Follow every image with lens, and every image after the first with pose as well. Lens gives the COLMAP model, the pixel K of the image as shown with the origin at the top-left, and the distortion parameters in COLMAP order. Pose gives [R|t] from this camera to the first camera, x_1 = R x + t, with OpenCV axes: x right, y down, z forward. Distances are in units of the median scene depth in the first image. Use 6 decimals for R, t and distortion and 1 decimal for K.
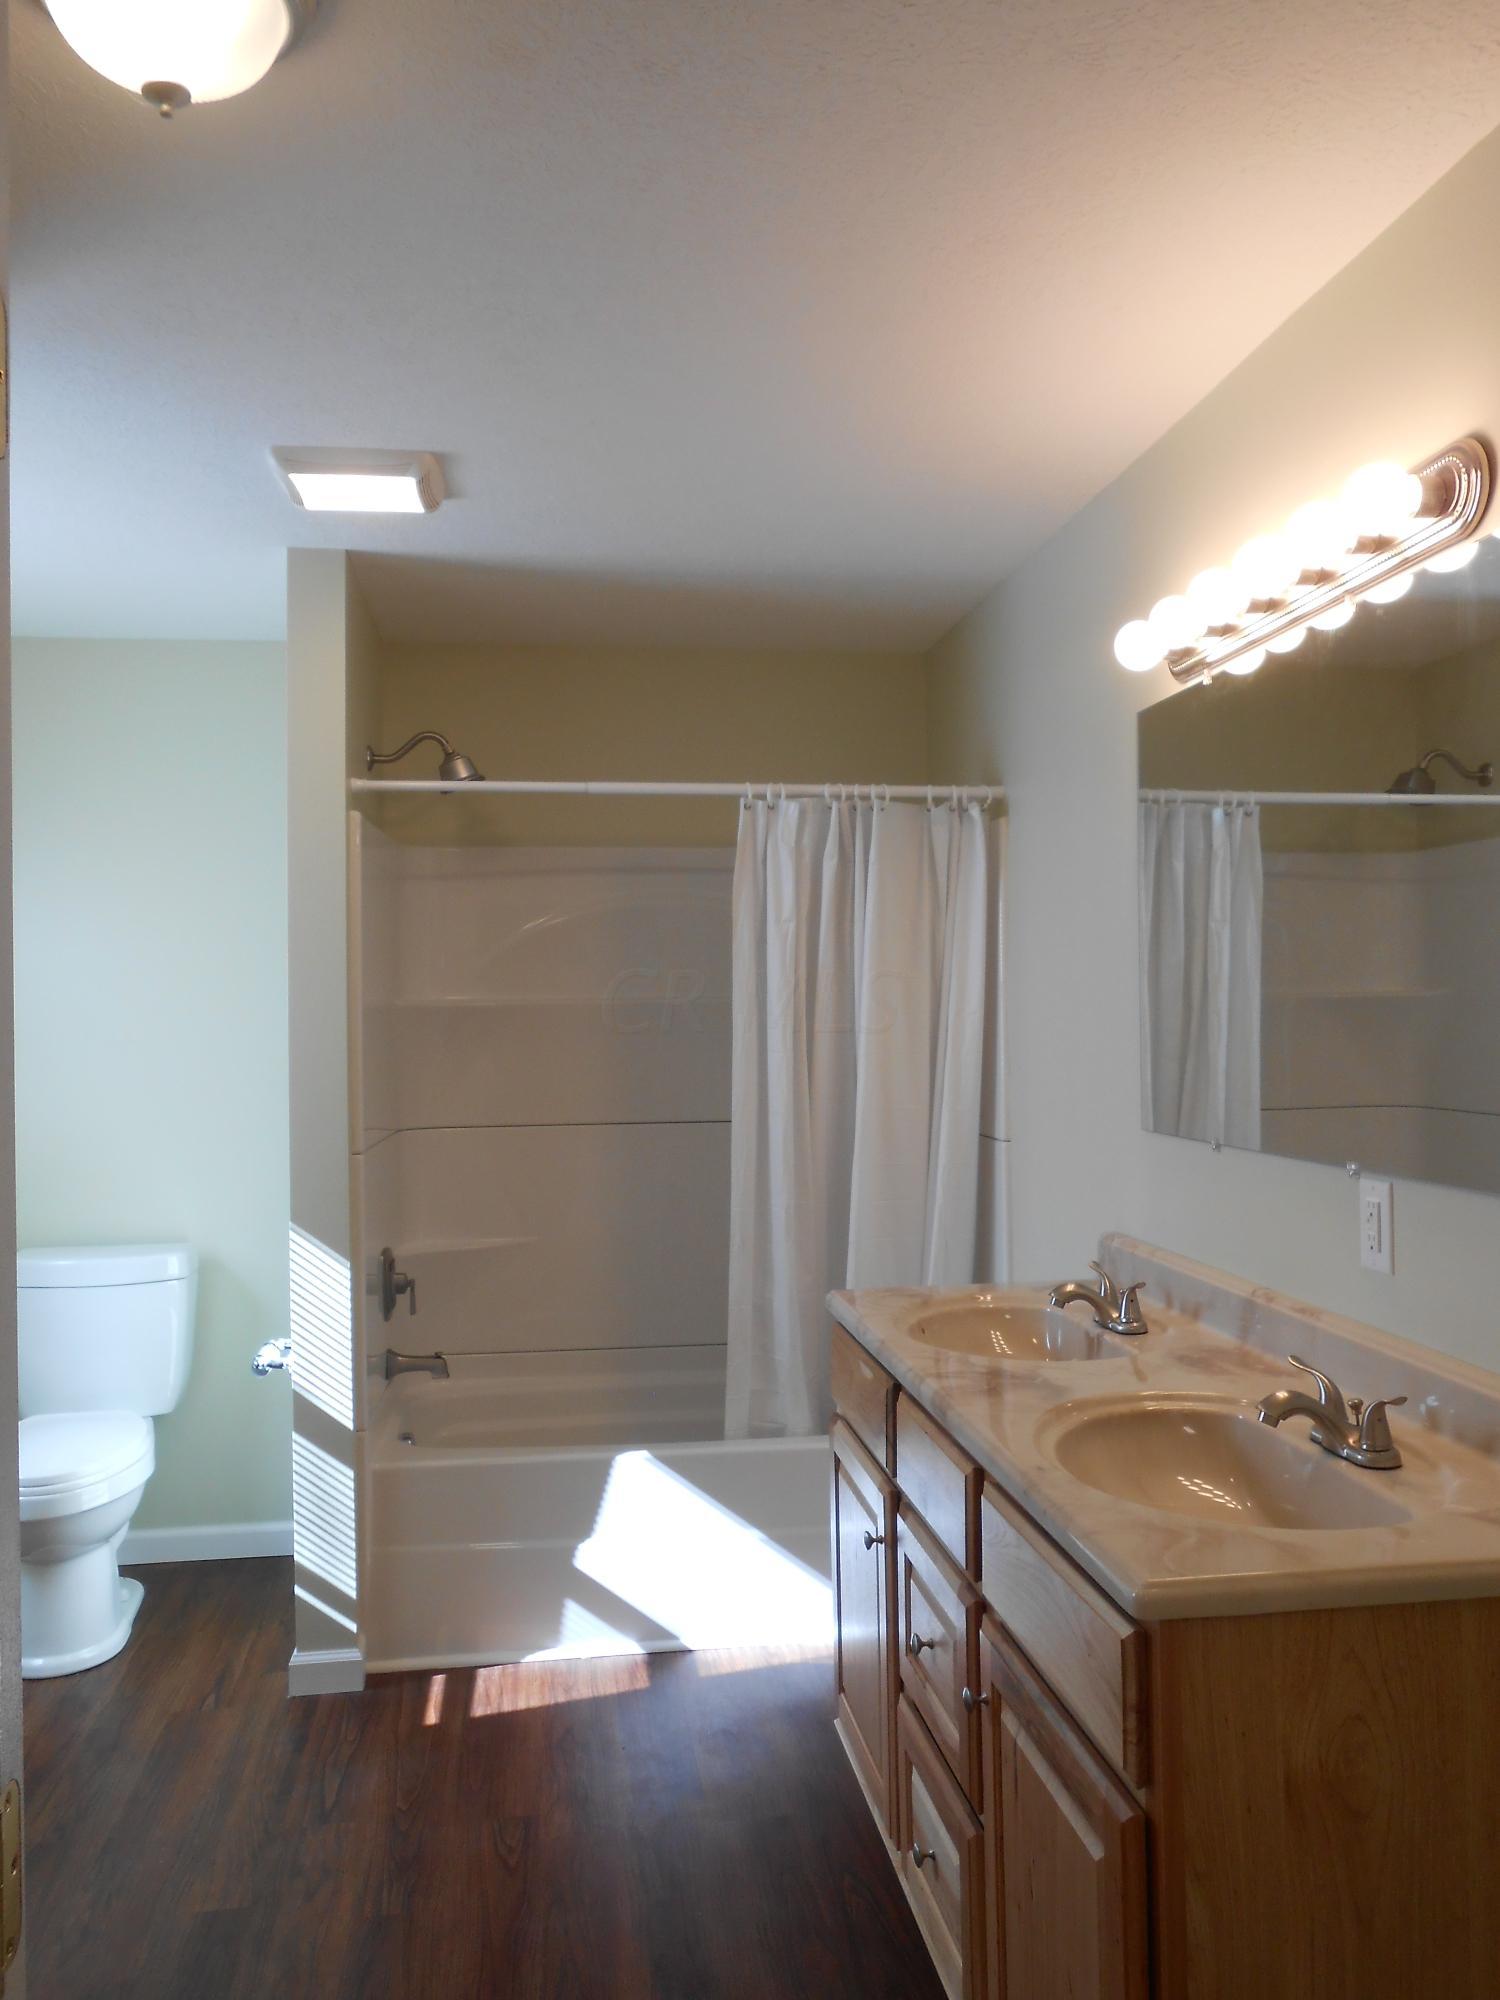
lens RADIAL K [[1499.2, 0, 750.0], [0, 1499.2, 1000.0], [0, 0, 1]] dist [0.026062, -0.251231]
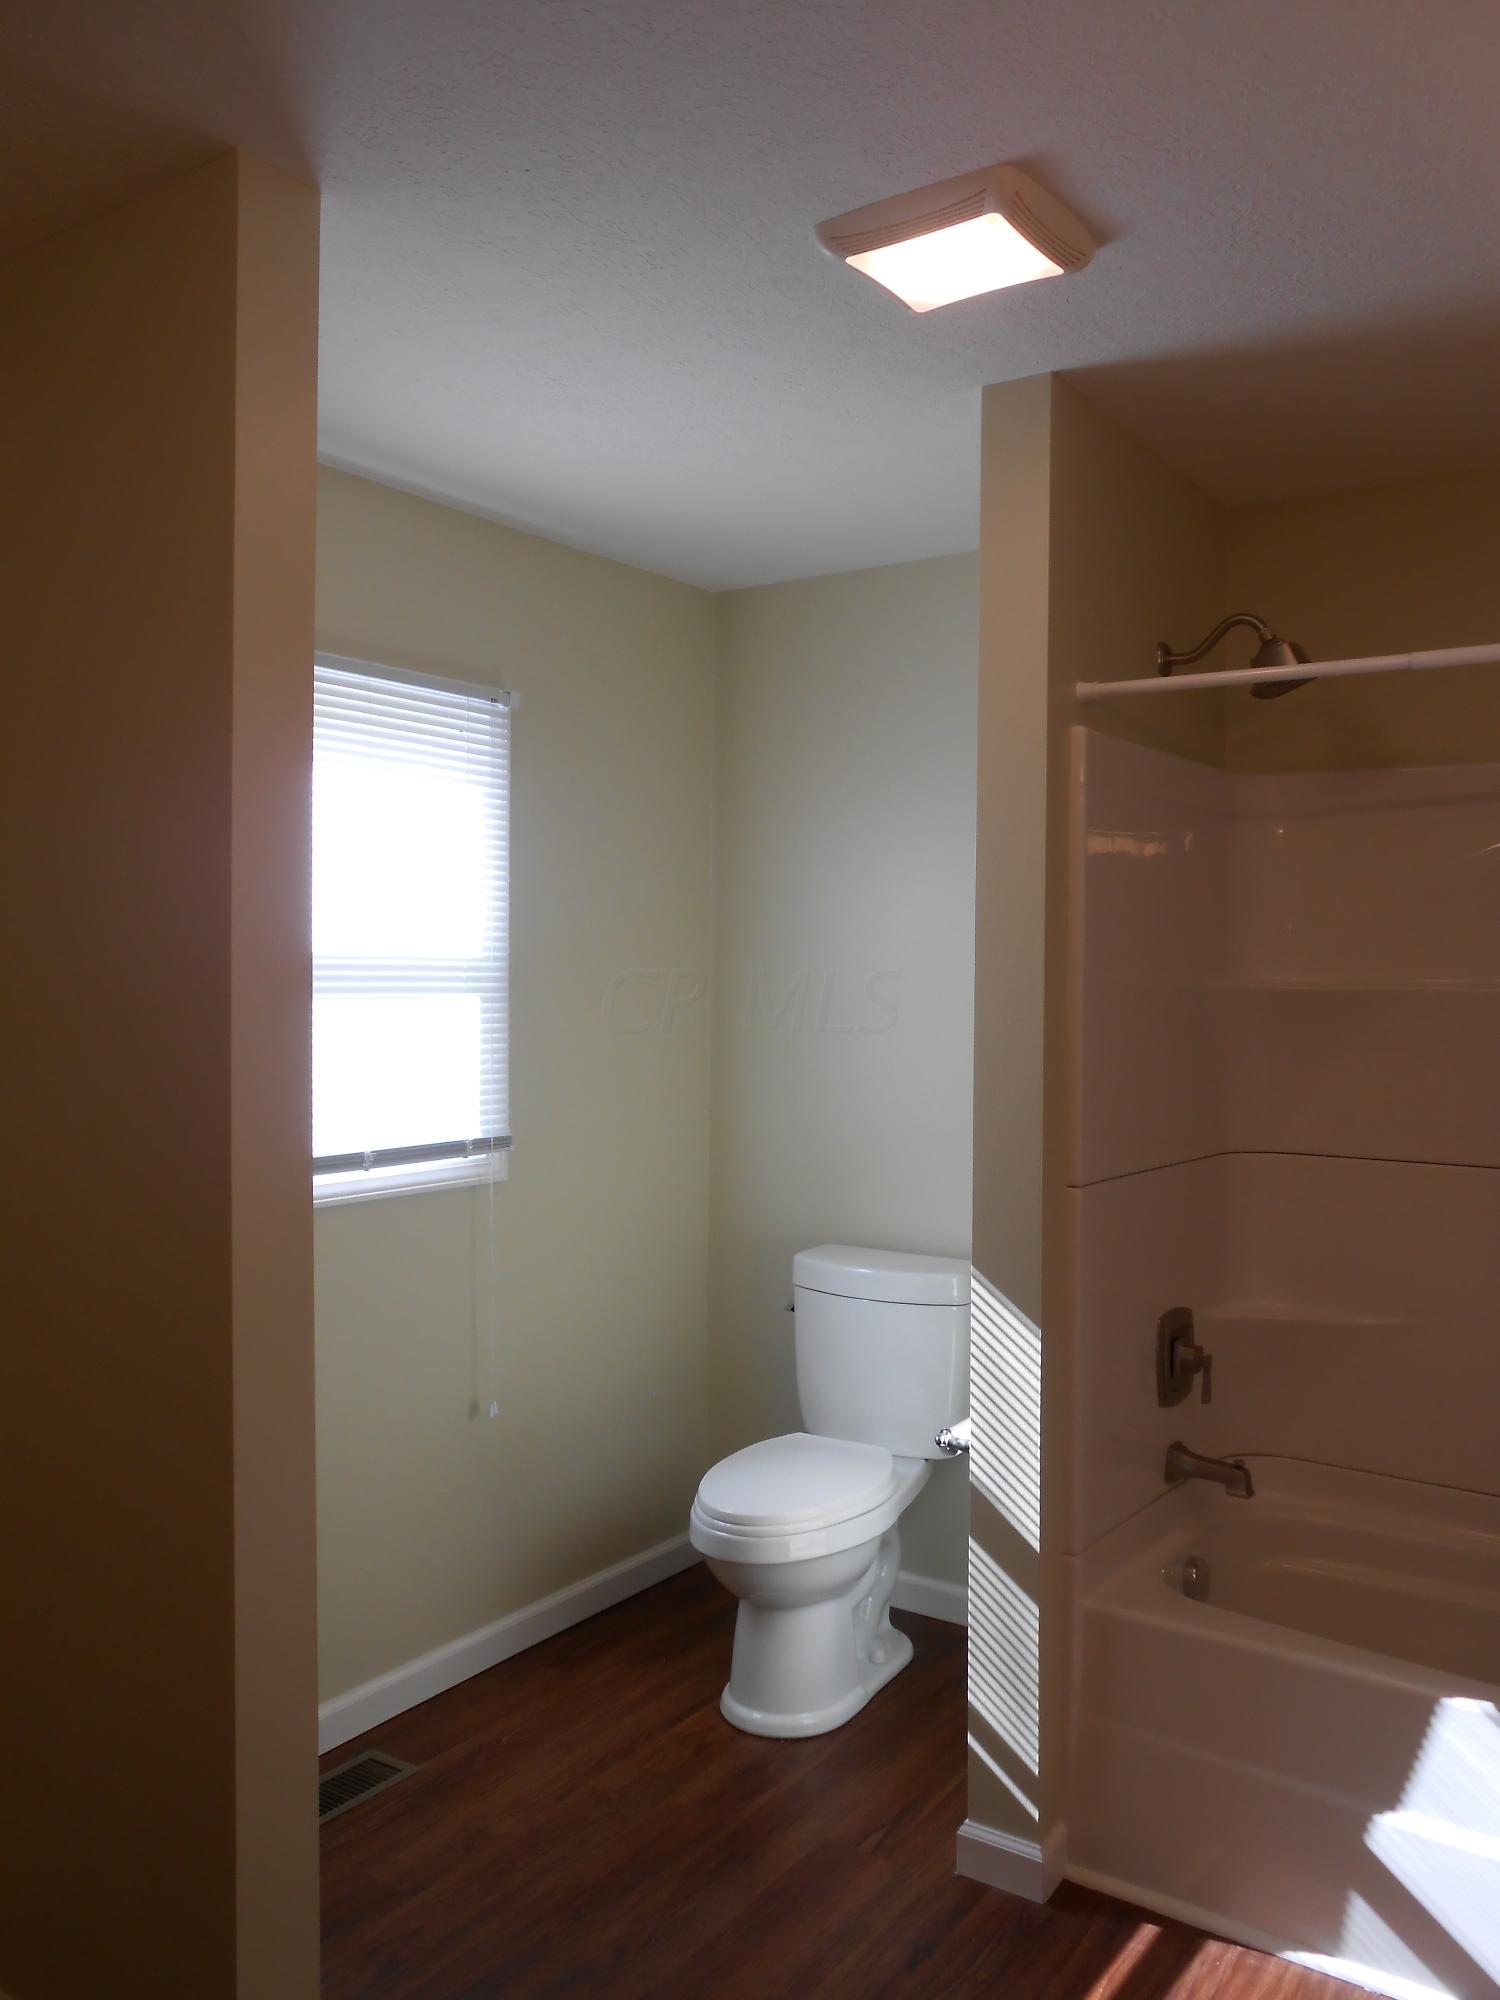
lens RADIAL K [[1478.1, 0, 750.0], [0, 1478.1, 1000.0], [0, 0, 1]] dist [-0.082862, 0.100832]
pose [[0.703939, 0.022364, -0.709908, 0.141903], [-0.008303, 0.999695, 0.023260, -0.006418], [0.710212, -0.010480, 0.703910, 0.371908]]
